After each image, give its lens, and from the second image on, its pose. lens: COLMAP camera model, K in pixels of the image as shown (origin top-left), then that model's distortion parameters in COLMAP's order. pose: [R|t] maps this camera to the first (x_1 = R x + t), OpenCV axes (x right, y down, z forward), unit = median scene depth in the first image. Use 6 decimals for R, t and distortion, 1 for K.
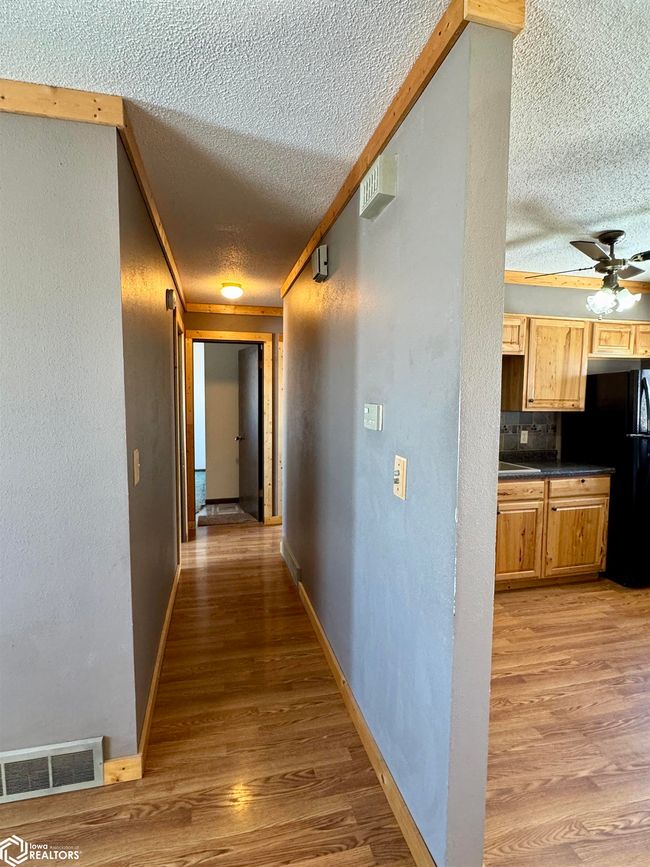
lens RADIAL K [[449.6, 0, 324.6], [0, 449.6, 434.2], [0, 0, 1]] dist [-0.001867, -0.000254]
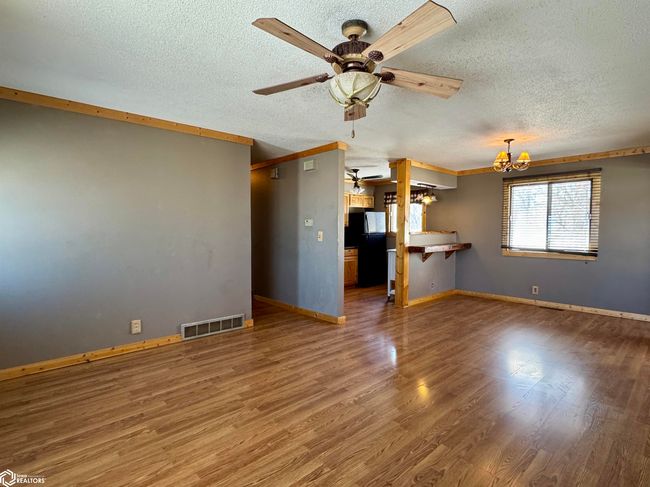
lens RADIAL K [[337.1, 0, 325.4], [0, 337.1, 243.5], [0, 0, 1]] dist [-0.001867, -0.000254]
pose [[0.877886, -0.022579, 0.478337, -0.722503], [0.039545, 0.998894, -0.025426, 0.135218], [-0.477234, 0.041236, 0.877808, -0.995519]]
